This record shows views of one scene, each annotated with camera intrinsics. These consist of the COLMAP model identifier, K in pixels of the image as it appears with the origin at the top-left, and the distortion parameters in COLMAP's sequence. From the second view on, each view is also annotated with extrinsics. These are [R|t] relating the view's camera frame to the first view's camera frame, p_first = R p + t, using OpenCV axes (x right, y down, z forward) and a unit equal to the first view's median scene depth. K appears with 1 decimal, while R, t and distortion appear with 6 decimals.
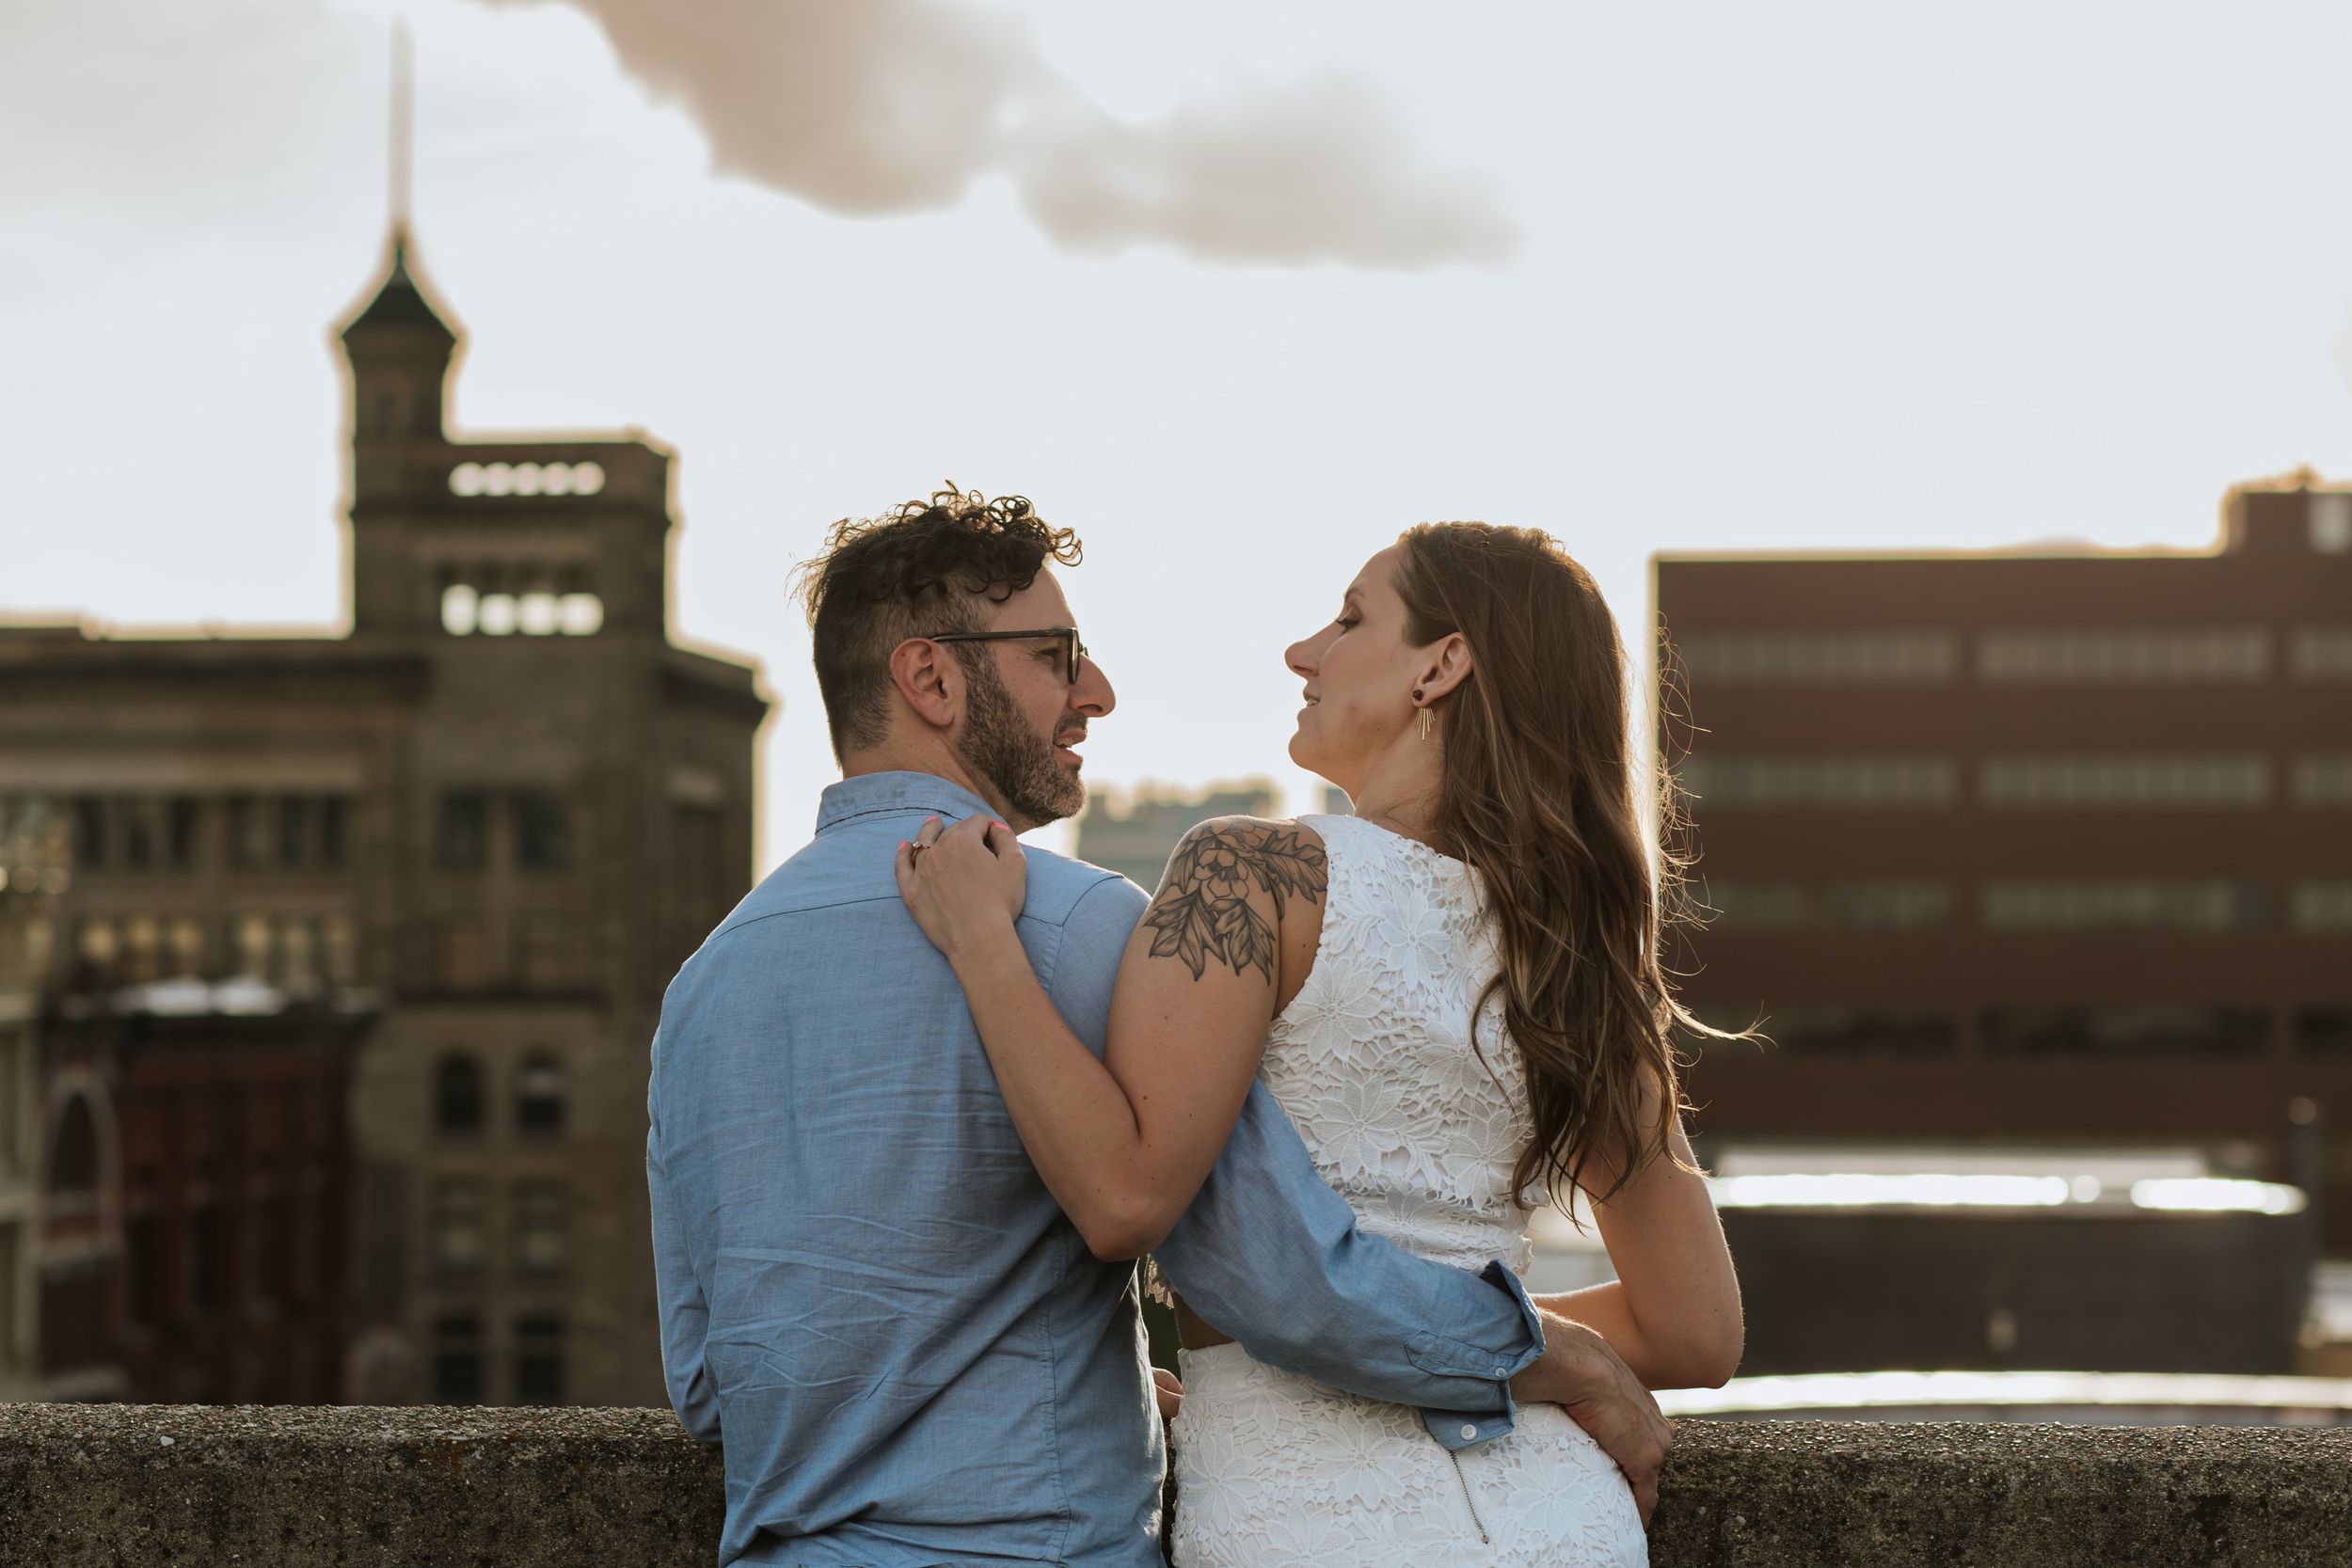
lens RADIAL K [[6541.2, 0, 1152.8], [0, 6541.2, 779.2], [0, 0, 1]] dist [0.011167, 0.000000]
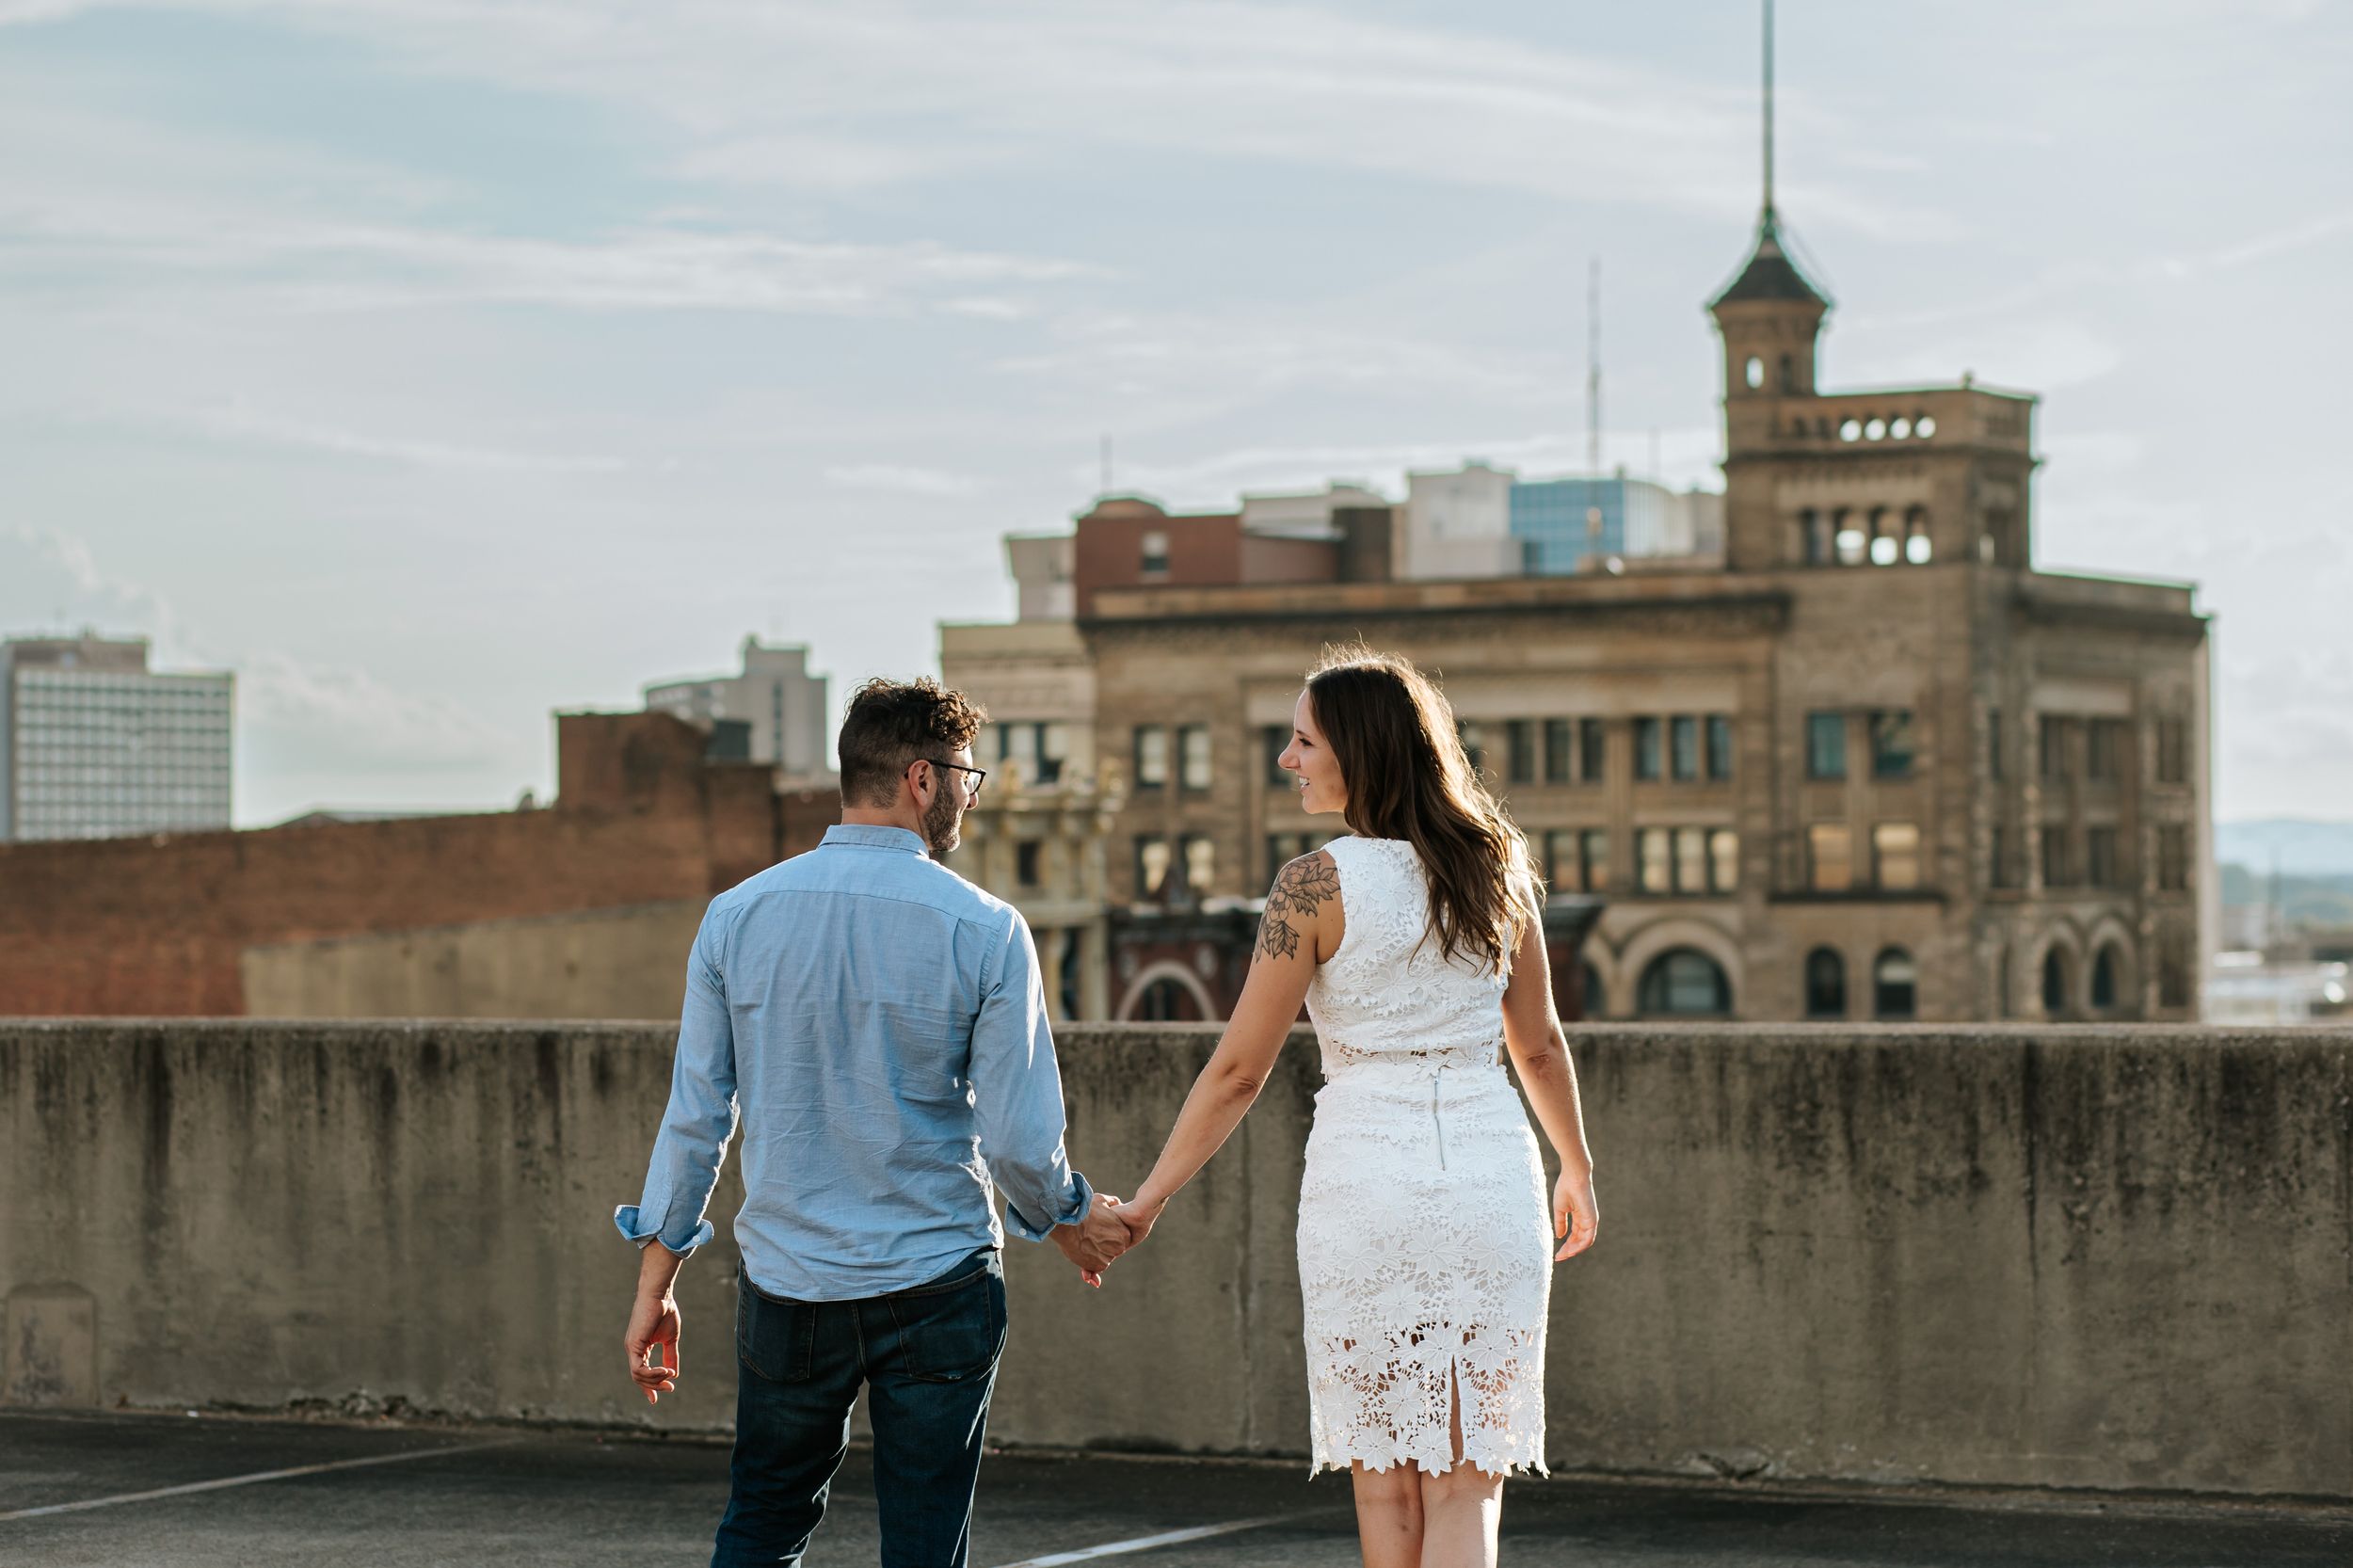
lens RADIAL K [[6544.6, 0, 1164.3], [0, 6544.6, 781.8], [0, 0, 1]] dist [0.011167, 0.000000]
pose [[0.922531, -0.015120, -0.385627, 0.221999], [0.021010, 0.999718, 0.011064, -0.001020], [0.385351, -0.018309, 0.922588, -0.076992]]
